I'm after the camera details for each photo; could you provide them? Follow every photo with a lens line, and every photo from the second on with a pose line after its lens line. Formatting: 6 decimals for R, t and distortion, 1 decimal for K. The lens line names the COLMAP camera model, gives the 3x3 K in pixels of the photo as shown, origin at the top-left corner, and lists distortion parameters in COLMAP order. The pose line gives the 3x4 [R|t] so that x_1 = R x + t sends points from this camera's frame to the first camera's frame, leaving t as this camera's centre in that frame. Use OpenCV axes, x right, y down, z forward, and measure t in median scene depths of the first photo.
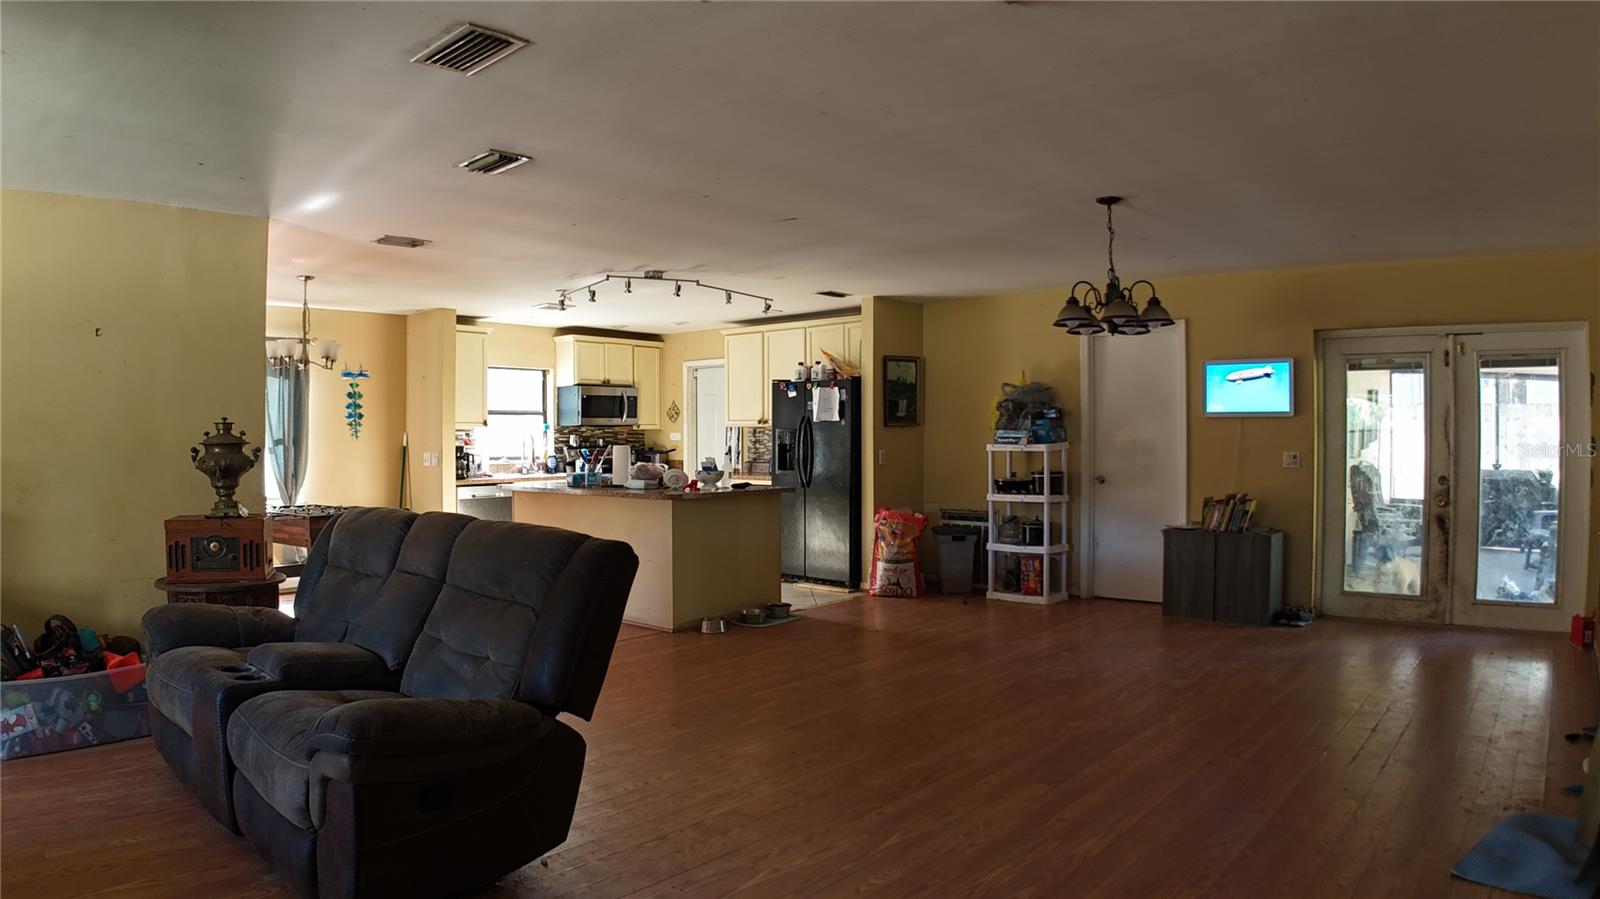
lens RADIAL K [[1009.0, 0, 800.0], [0, 1009.0, 449.5], [0, 0, 1]] dist [-0.188563, 0.025444]
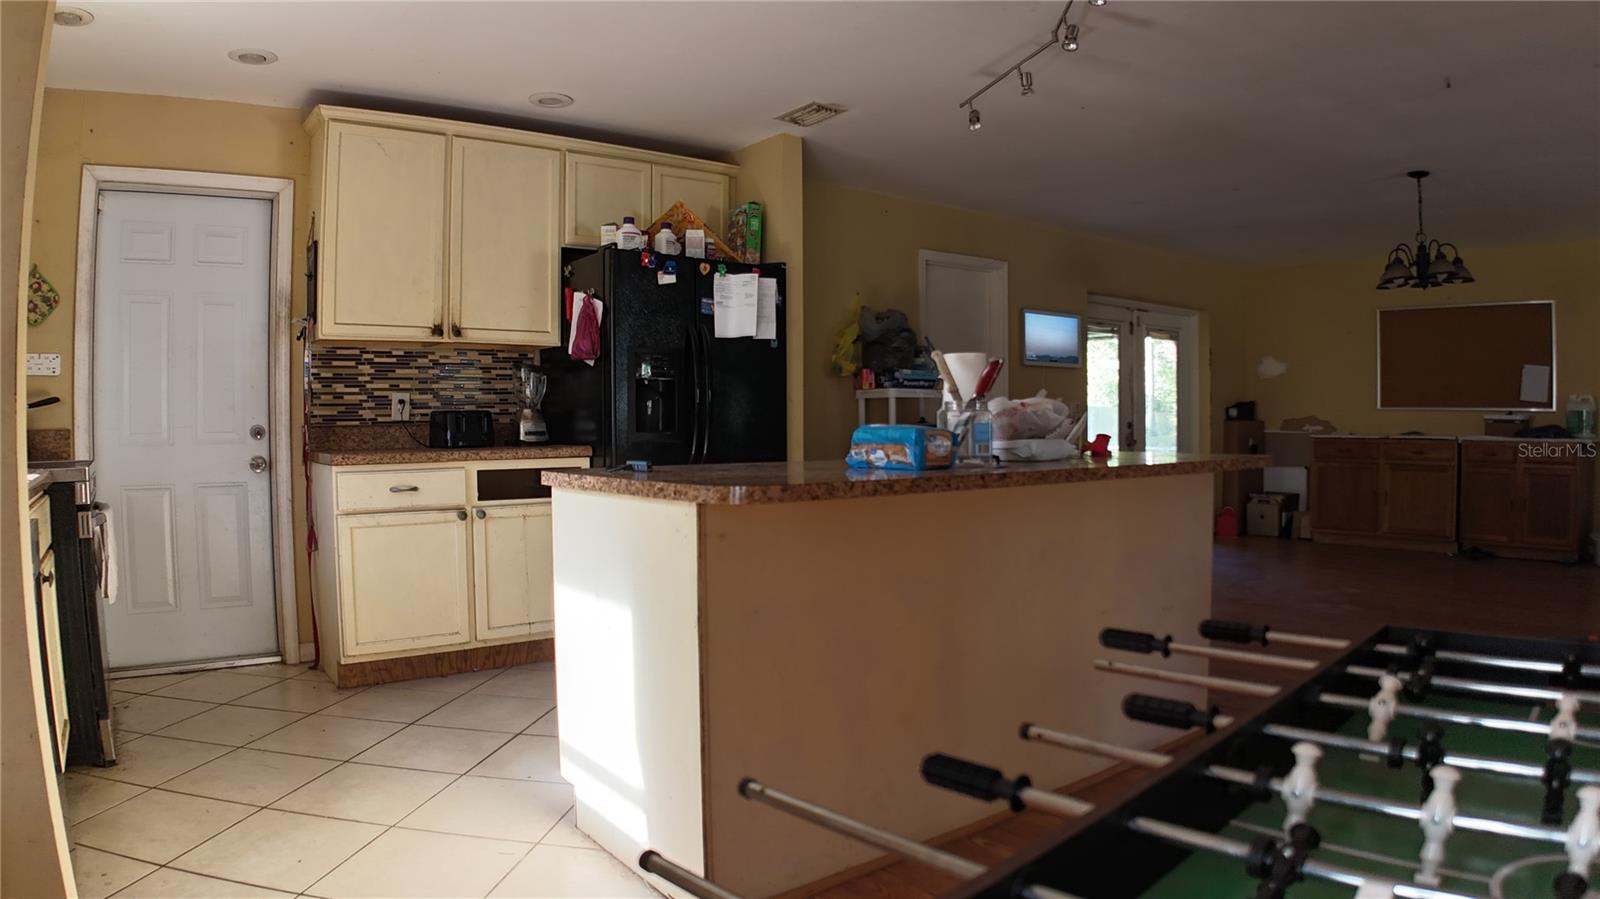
lens RADIAL K [[1009.0, 0, 800.0], [0, 1009.0, 449.5], [0, 0, 1]] dist [-0.188563, 0.025444]
pose [[0.169520, -0.025994, 0.985184, -0.602364], [0.016998, 0.999581, 0.023449, 0.023530], [-0.985380, 0.012771, 0.169890, 1.052099]]
